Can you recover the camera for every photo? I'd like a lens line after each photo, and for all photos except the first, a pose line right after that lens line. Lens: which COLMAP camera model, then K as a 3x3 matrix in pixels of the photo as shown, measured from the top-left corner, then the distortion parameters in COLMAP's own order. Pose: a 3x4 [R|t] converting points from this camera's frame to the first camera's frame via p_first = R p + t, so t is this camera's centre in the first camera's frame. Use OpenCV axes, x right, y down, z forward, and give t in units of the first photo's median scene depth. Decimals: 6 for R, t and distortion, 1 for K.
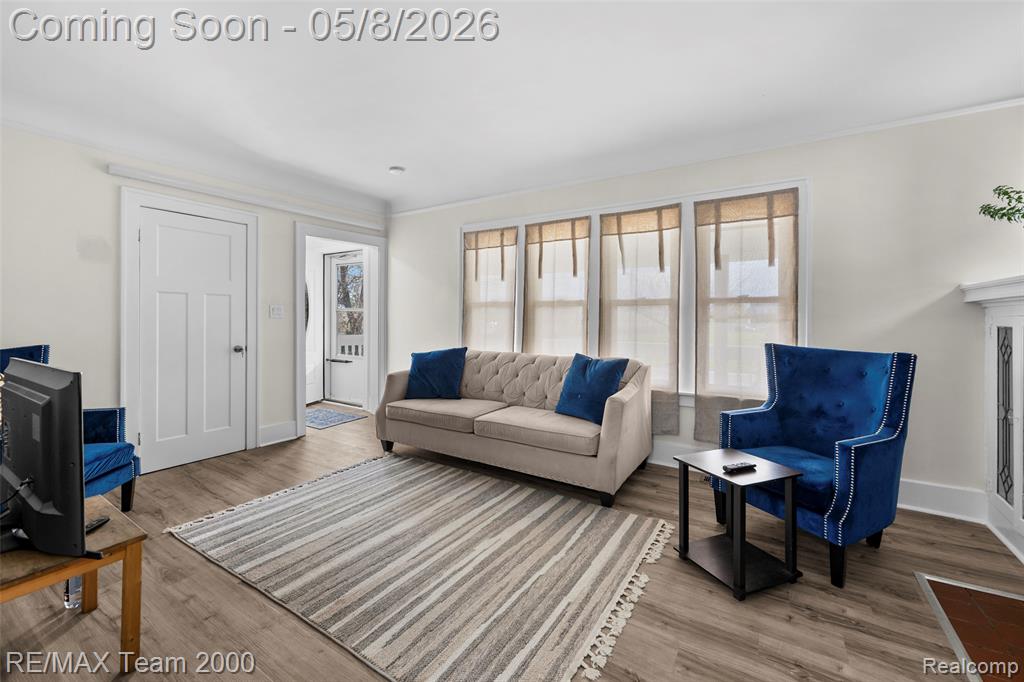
lens RADIAL K [[408.6, 0, 517.6], [0, 408.6, 316.1], [0, 0, 1]] dist [-0.000130, 0.000374]
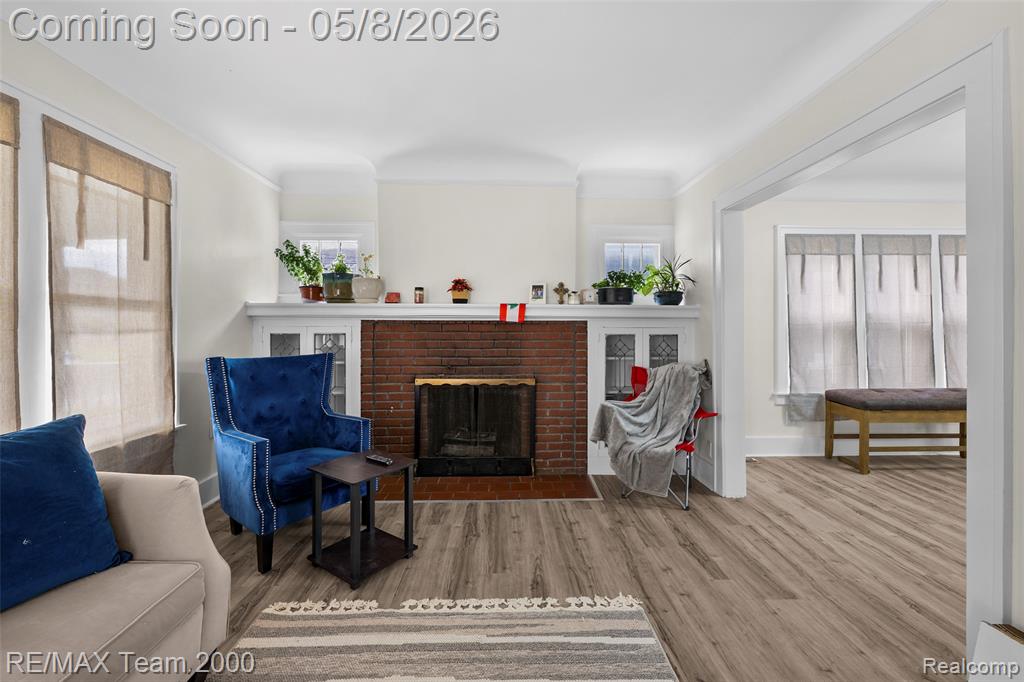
lens RADIAL K [[408.6, 0, 507.6], [0, 408.6, 326.2], [0, 0, 1]] dist [-0.000130, 0.000374]
pose [[-0.531607, -0.000850, 0.846990, -0.406396], [-0.008630, 0.999953, -0.004413, -0.000552], [-0.846947, -0.009655, -0.531590, 0.869067]]
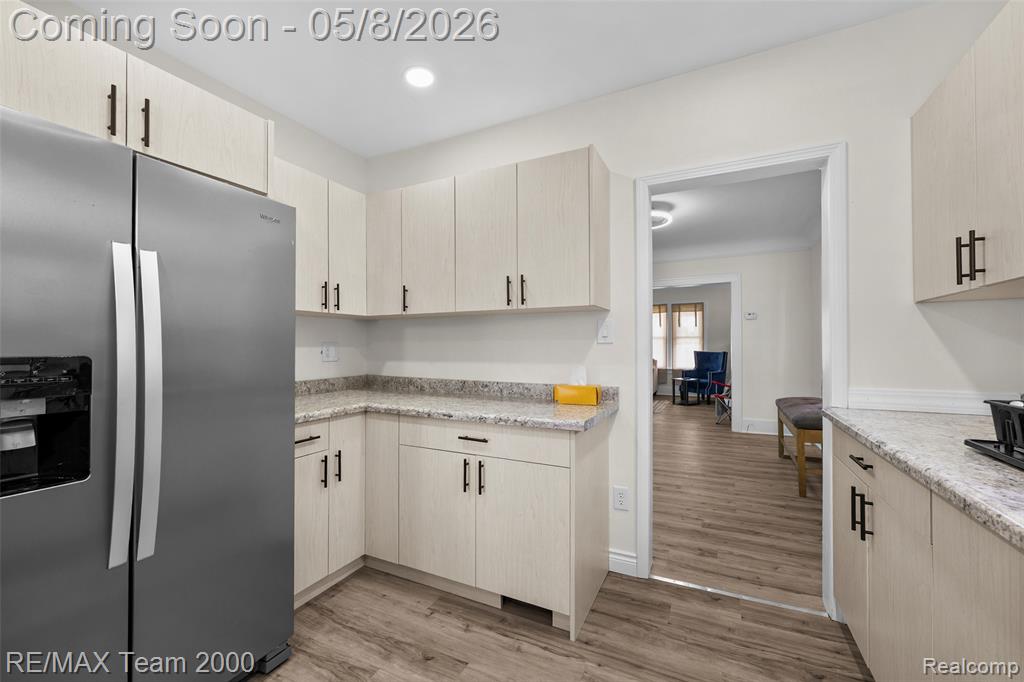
lens RADIAL K [[408.6, 0, 513.9], [0, 408.6, 344.0], [0, 0, 1]] dist [-0.000130, 0.000374]
pose [[0.995947, -0.006786, 0.089690, -1.100955], [0.006862, 0.999976, -0.000550, 0.004128], [-0.089685, 0.001163, 0.995970, -2.086989]]
